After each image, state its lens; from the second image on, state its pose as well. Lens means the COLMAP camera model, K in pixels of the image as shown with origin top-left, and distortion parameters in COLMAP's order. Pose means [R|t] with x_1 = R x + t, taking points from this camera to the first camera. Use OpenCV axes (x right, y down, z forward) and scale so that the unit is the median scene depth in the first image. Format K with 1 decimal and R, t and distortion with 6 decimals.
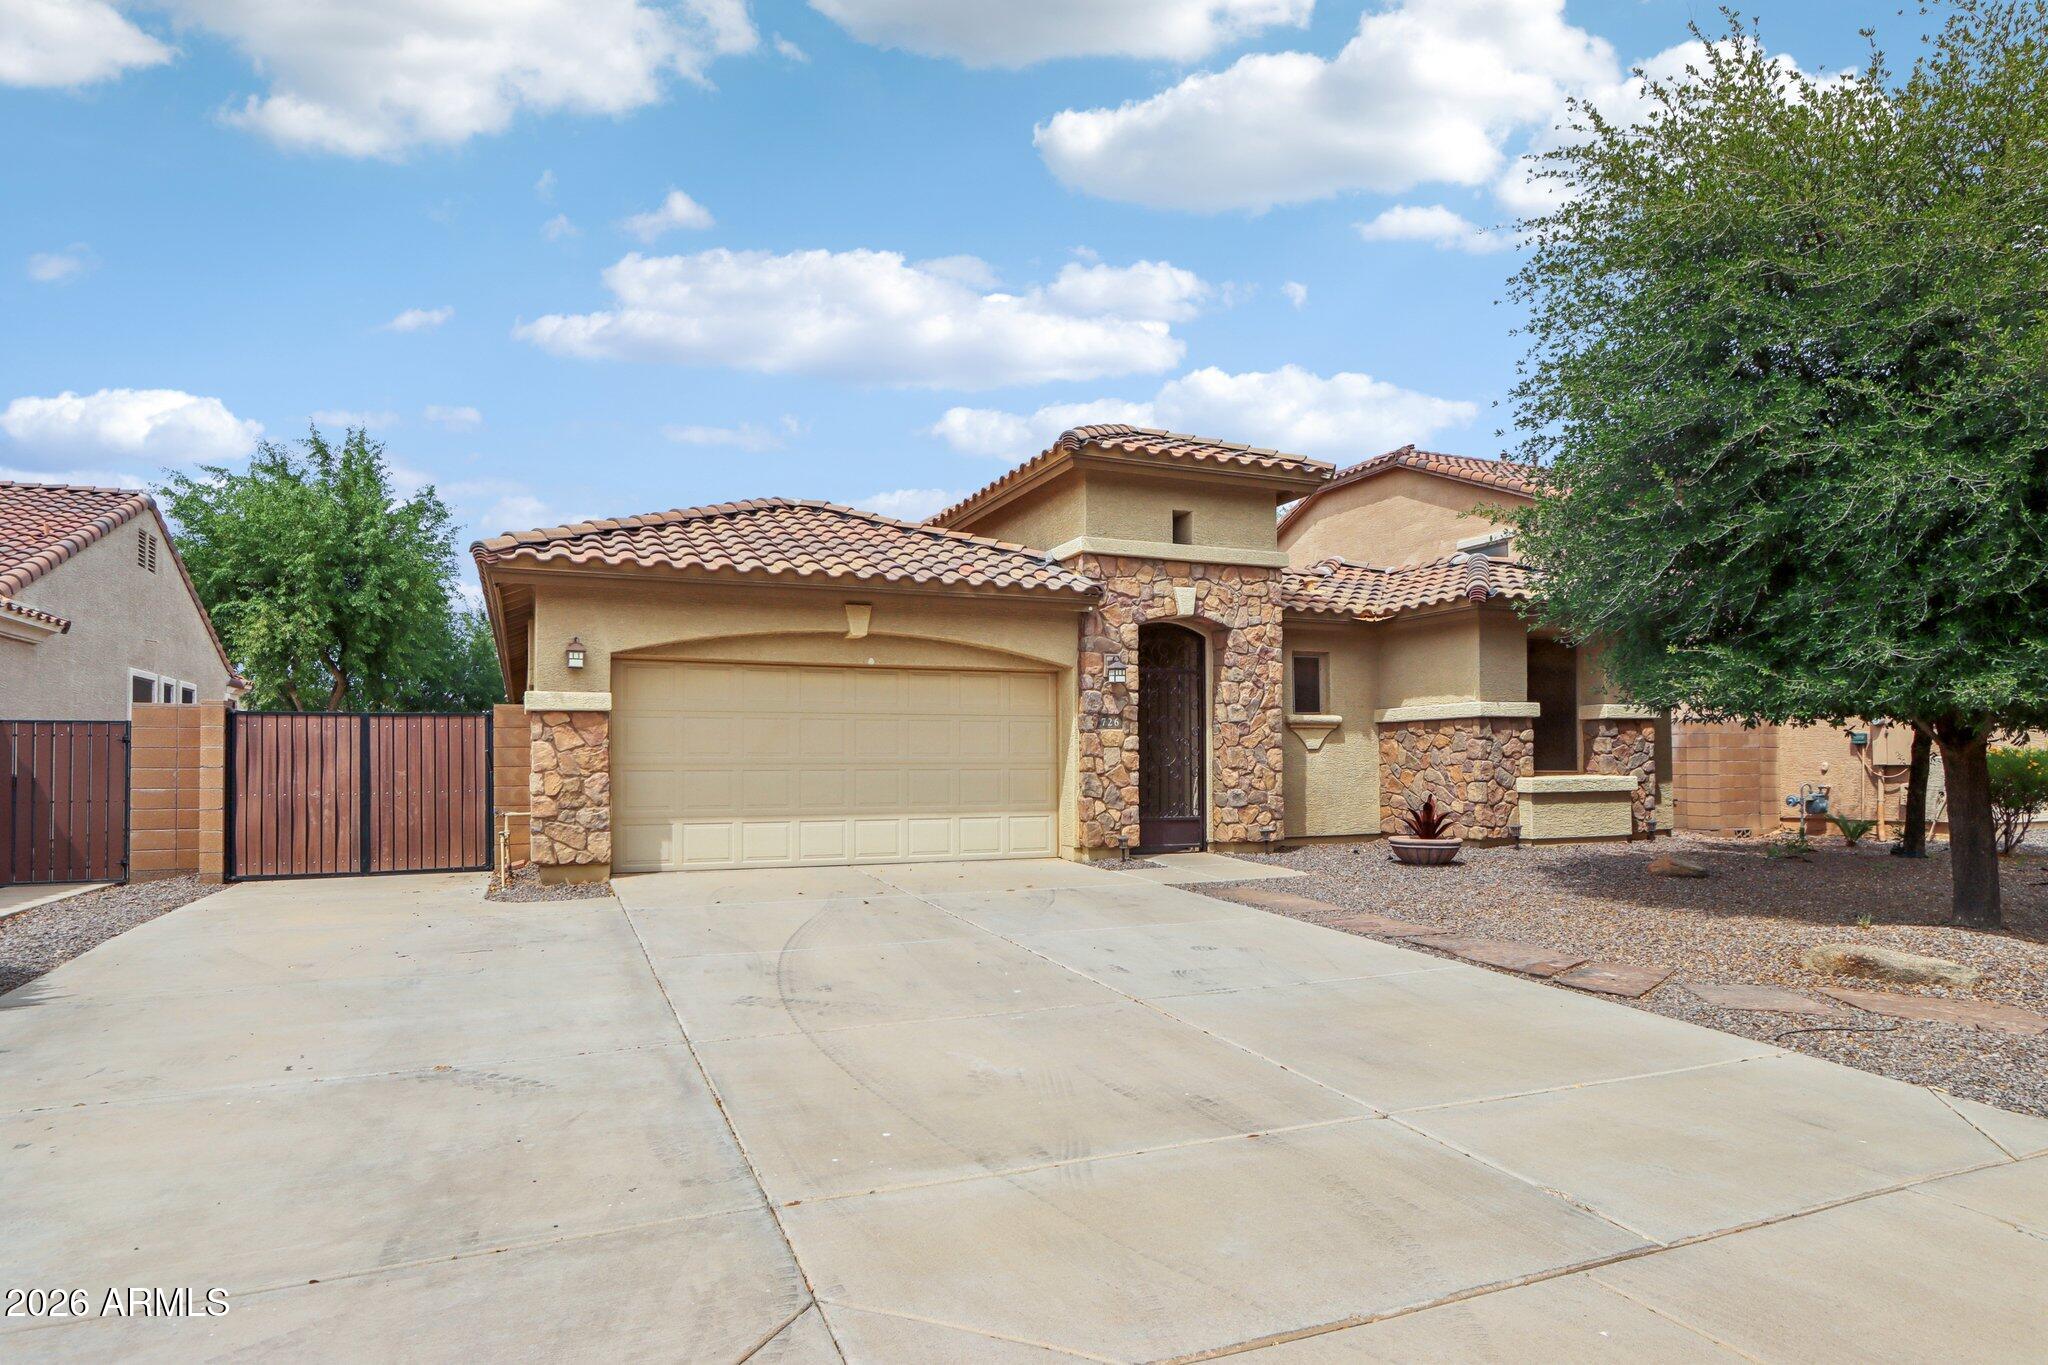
lens RADIAL K [[1153.6, 0, 1024.0], [0, 1153.6, 682.5], [0, 0, 1]] dist [-0.020785, 0.000466]
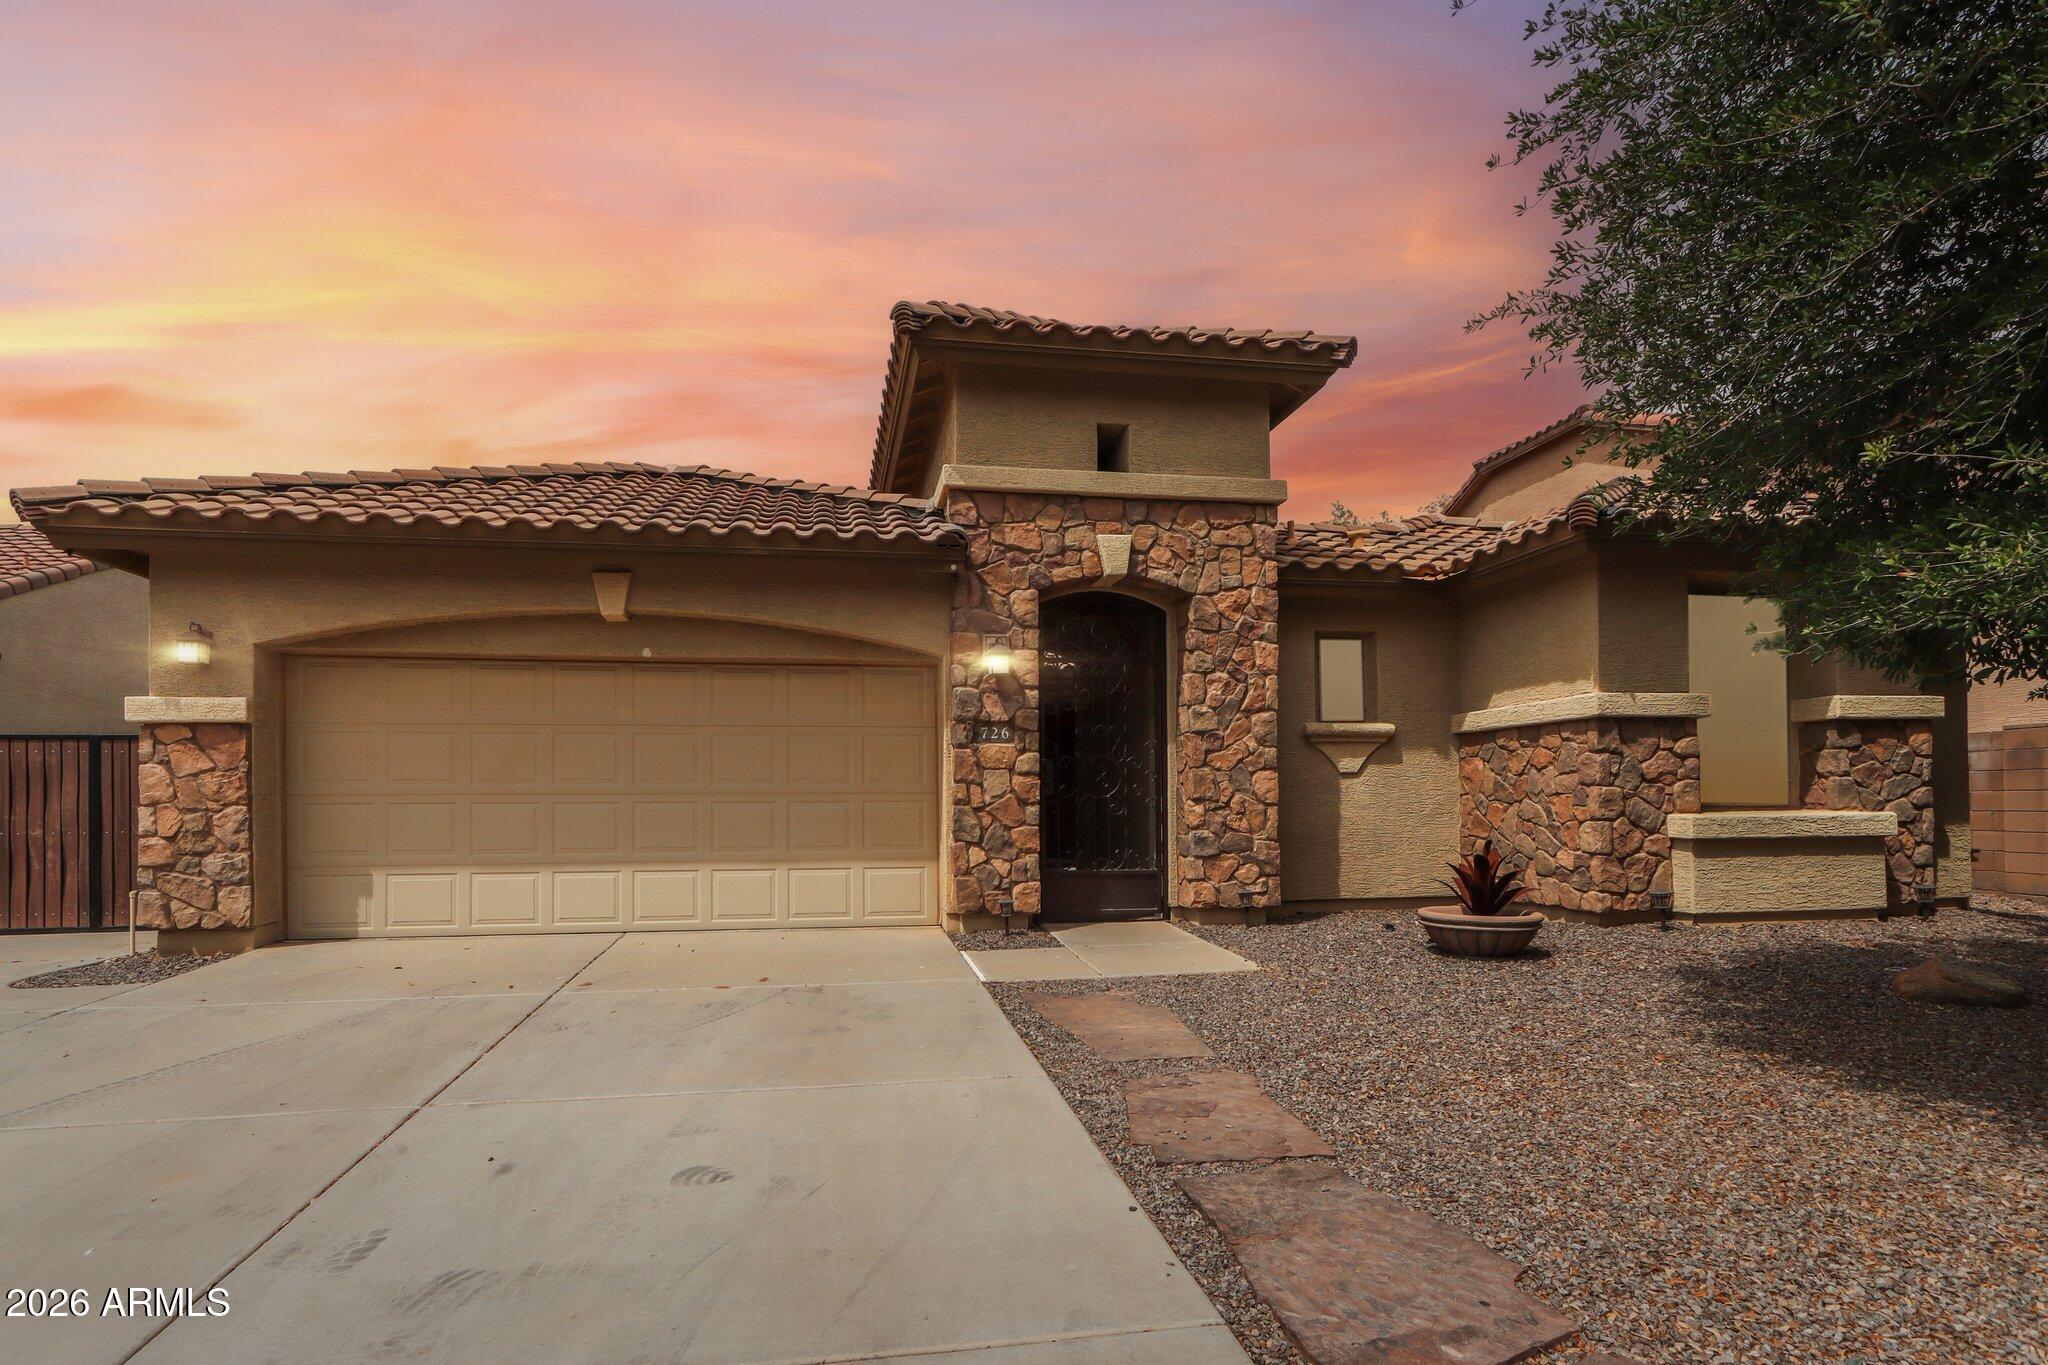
lens RADIAL K [[1065.6, 0, 1021.3], [0, 1065.6, 749.5], [0, 0, 1]] dist [-0.003472, -0.001132]
pose [[0.972461, -0.013814, -0.232656, 0.227659], [0.018520, 0.999665, 0.018056, 0.031537], [0.232329, -0.021868, 0.972391, 0.365679]]
